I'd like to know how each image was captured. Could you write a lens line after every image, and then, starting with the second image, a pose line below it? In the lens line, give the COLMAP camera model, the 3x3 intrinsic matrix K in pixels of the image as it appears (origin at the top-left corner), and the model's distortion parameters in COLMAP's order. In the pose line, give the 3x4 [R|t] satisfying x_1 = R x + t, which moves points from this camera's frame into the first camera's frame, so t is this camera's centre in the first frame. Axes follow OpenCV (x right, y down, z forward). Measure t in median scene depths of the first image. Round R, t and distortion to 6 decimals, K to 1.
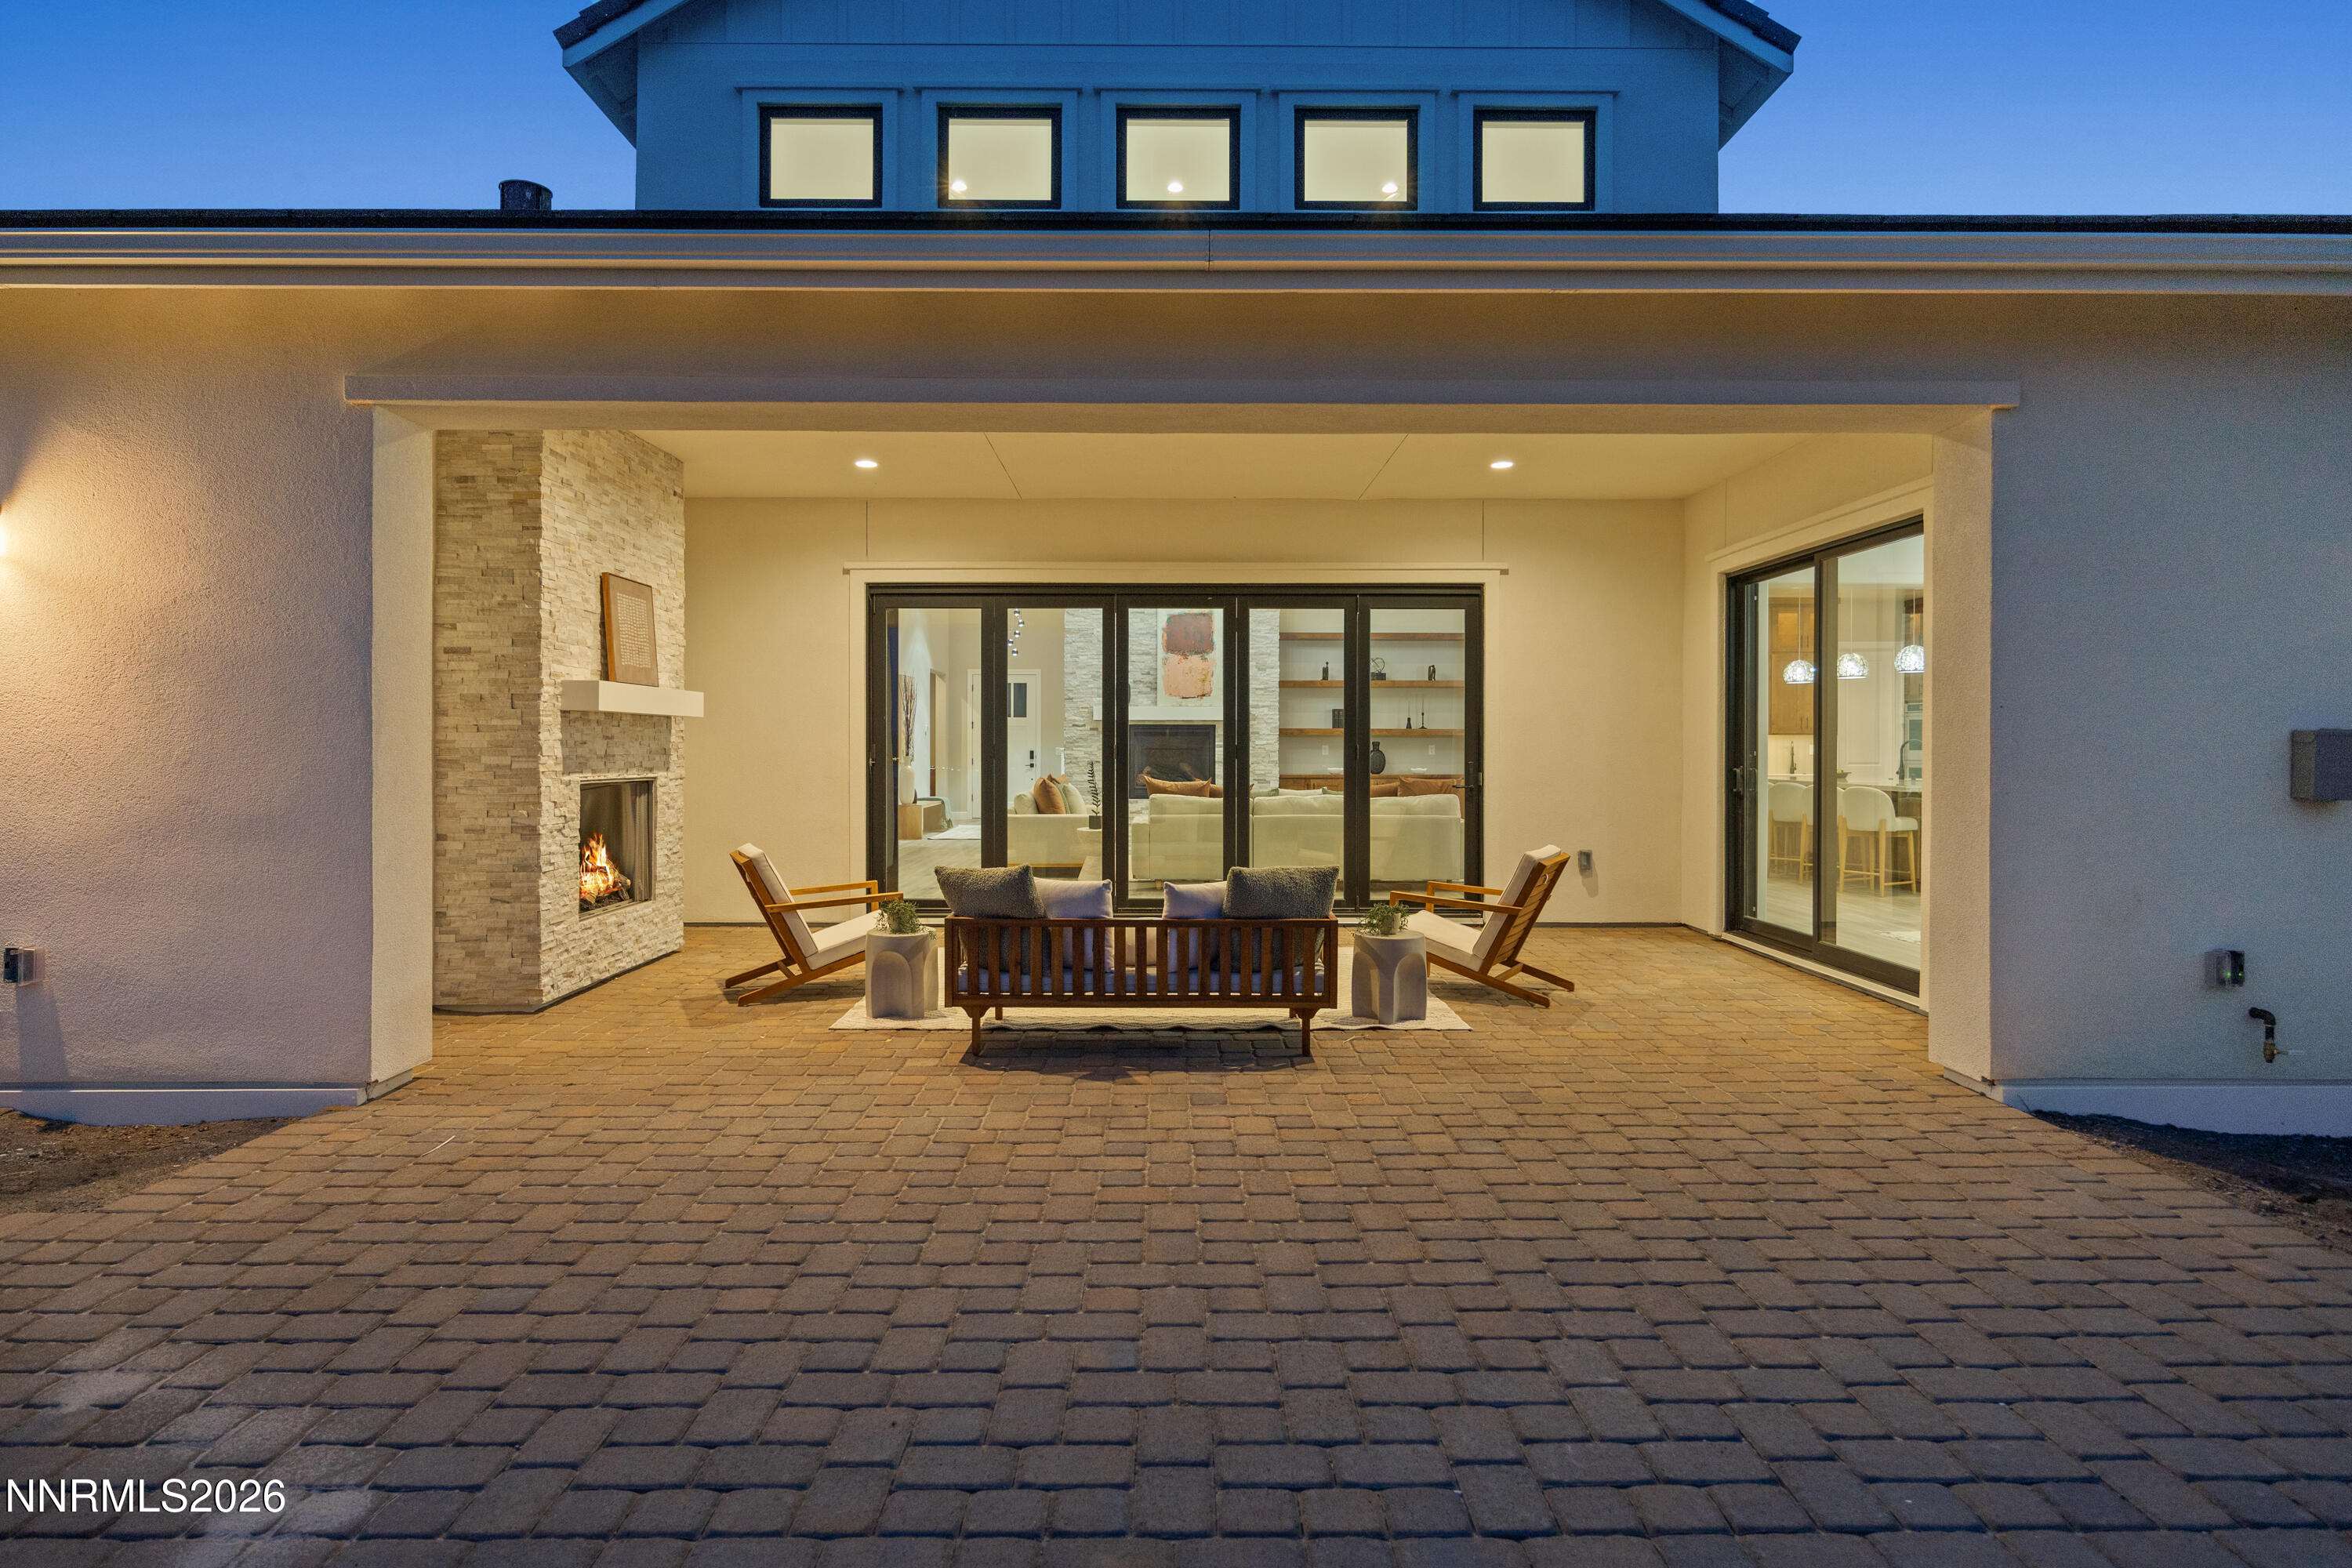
lens RADIAL K [[1325.1, 0, 1183.3], [0, 1325.1, 759.3], [0, 0, 1]] dist [-0.000882, 0.000008]
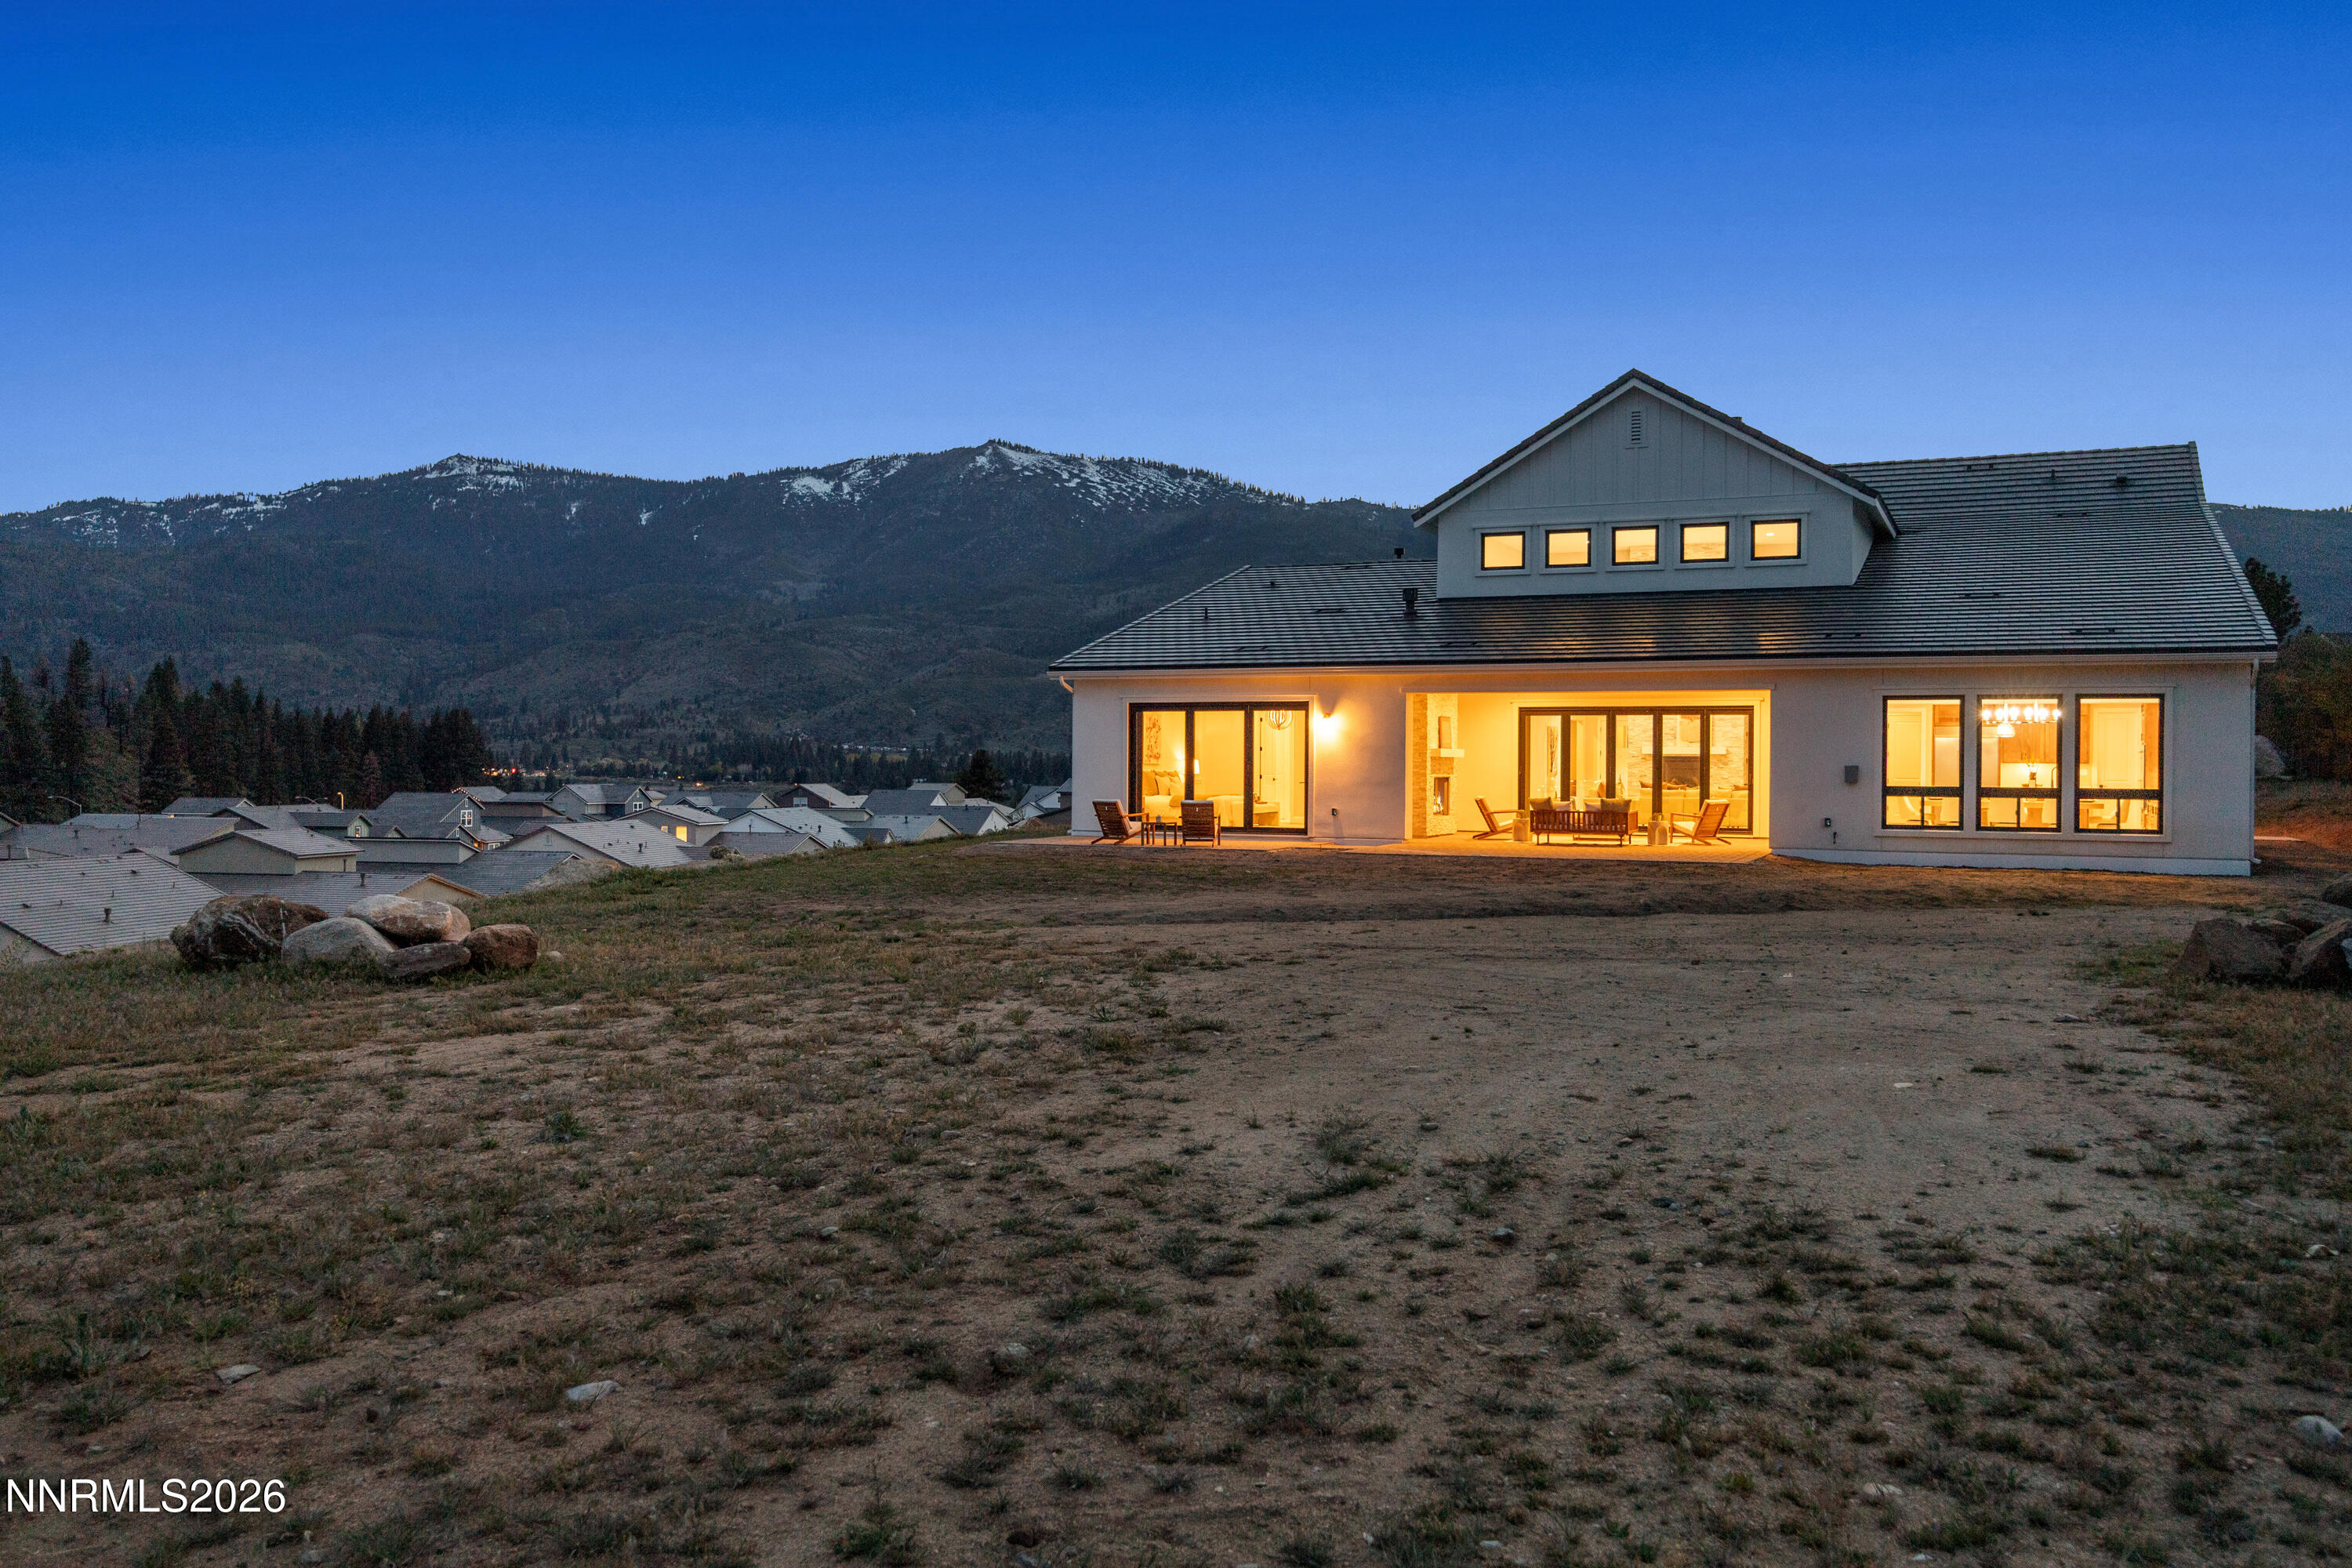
lens RADIAL K [[1911.3, 0, 1179.8], [0, 1911.3, 774.3], [0, 0, 1]] dist [-0.008119, -0.000313]
pose [[0.904645, 0.007415, -0.426102, 1.020248], [-0.008334, 0.999965, -0.000293, 0.014945], [0.426085, 0.003817, 0.904675, -3.609691]]
